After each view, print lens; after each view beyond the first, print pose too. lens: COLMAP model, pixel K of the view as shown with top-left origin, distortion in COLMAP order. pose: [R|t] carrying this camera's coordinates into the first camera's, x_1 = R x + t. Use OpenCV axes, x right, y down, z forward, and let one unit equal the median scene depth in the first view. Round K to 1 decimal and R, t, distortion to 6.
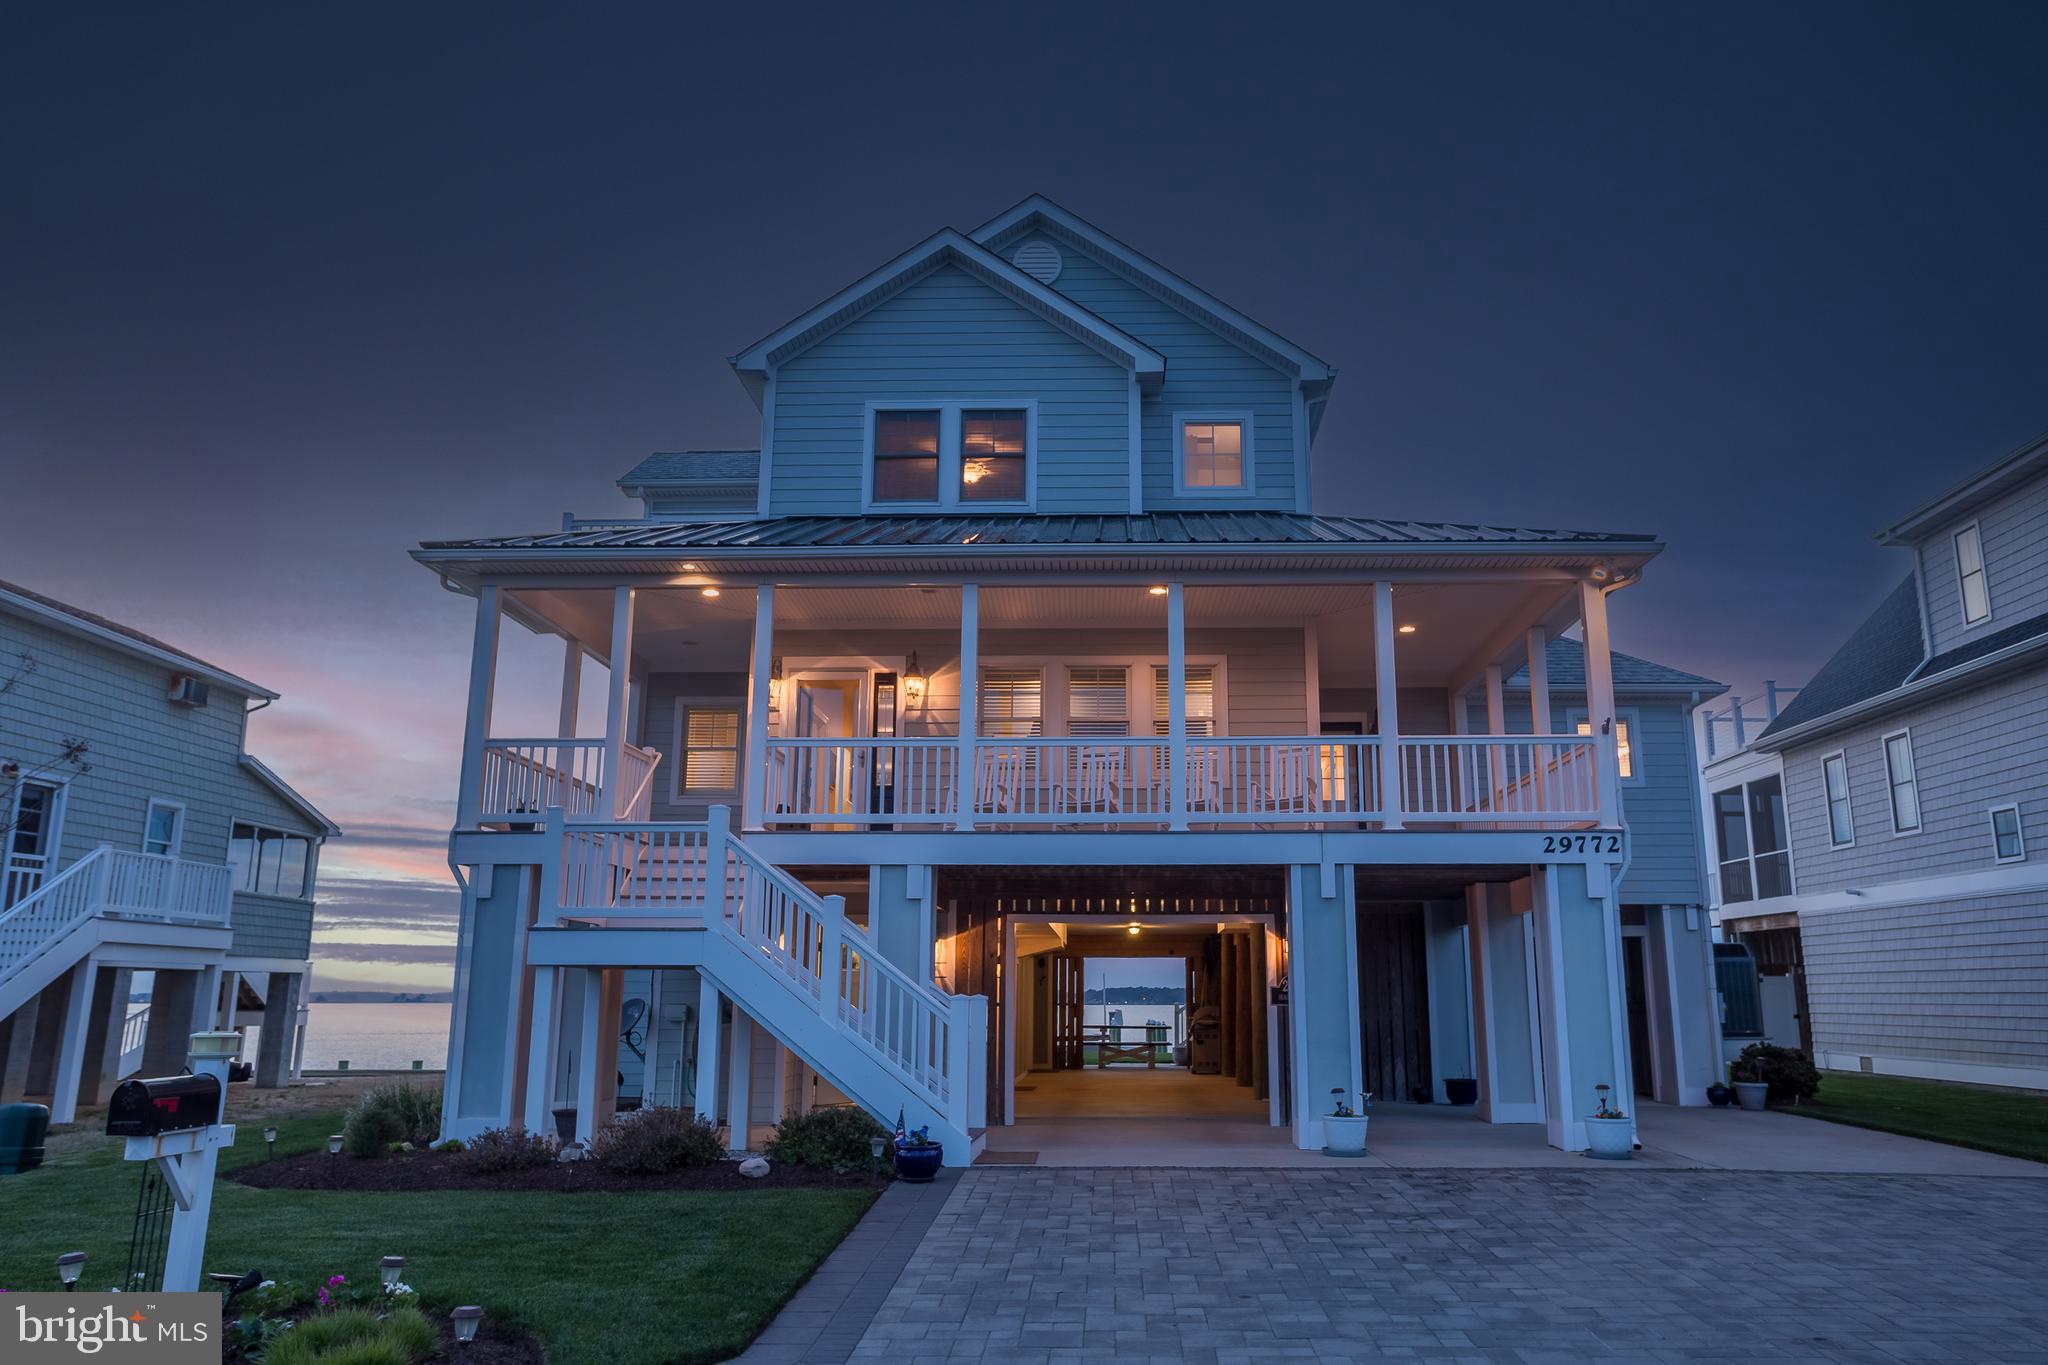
lens RADIAL K [[1463.6, 0, 1033.3], [0, 1463.6, 674.5], [0, 0, 1]] dist [0.033529, -0.009173]
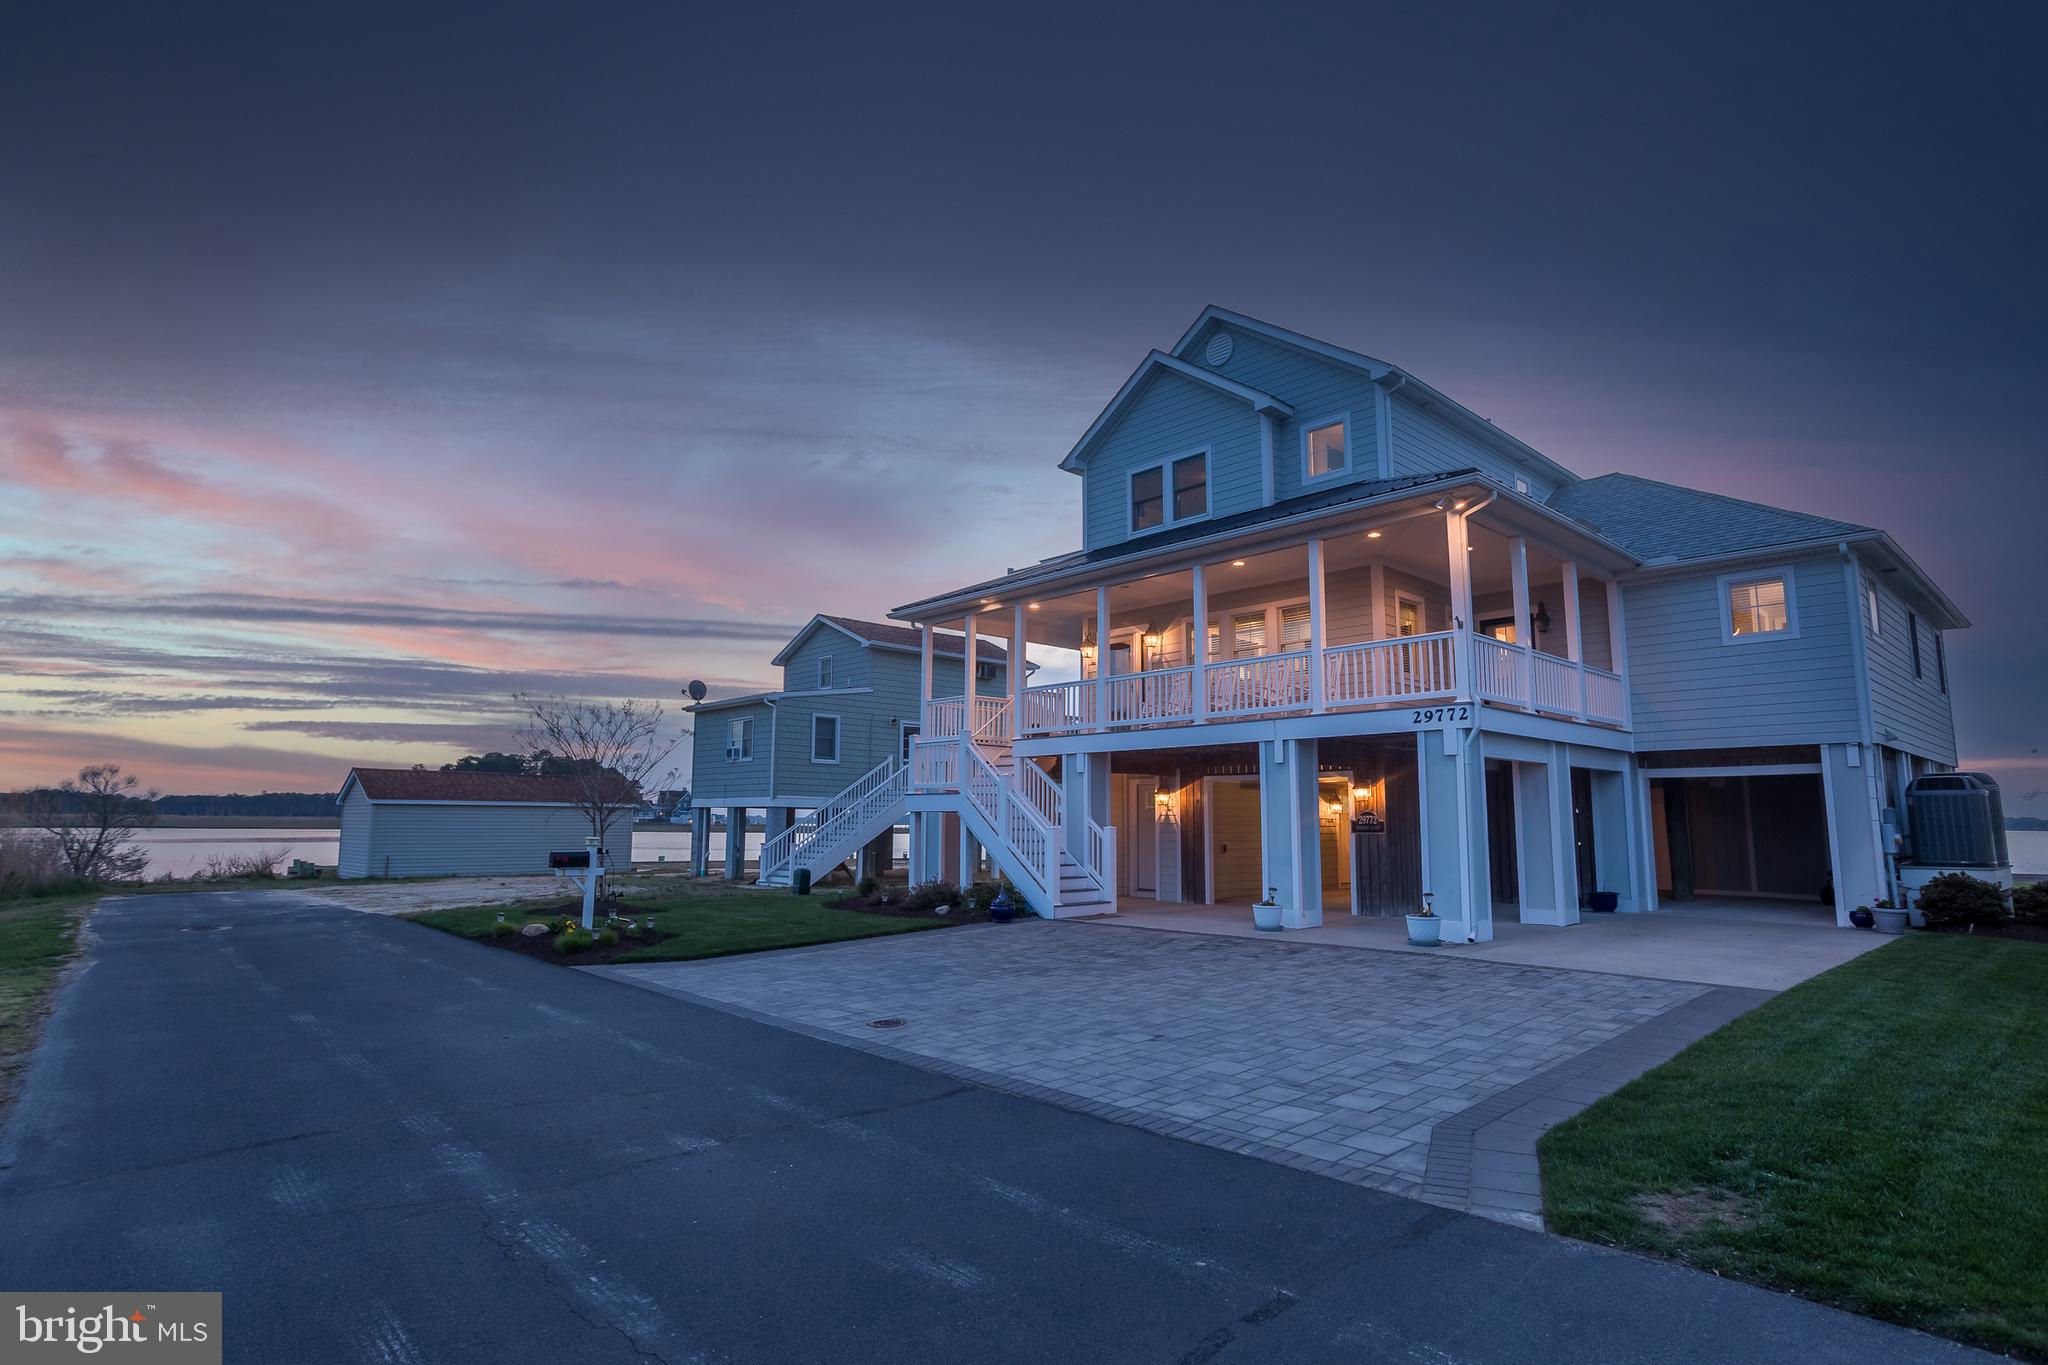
lens RADIAL K [[1008.0, 0, 1016.8], [0, 1008.0, 676.5], [0, 0, 1]] dist [0.000564, 0.001404]
pose [[0.706193, -0.096863, -0.701362, 0.650962], [0.149468, 0.988668, 0.013955, 0.010044], [0.692063, -0.114686, 0.712668, 0.083018]]
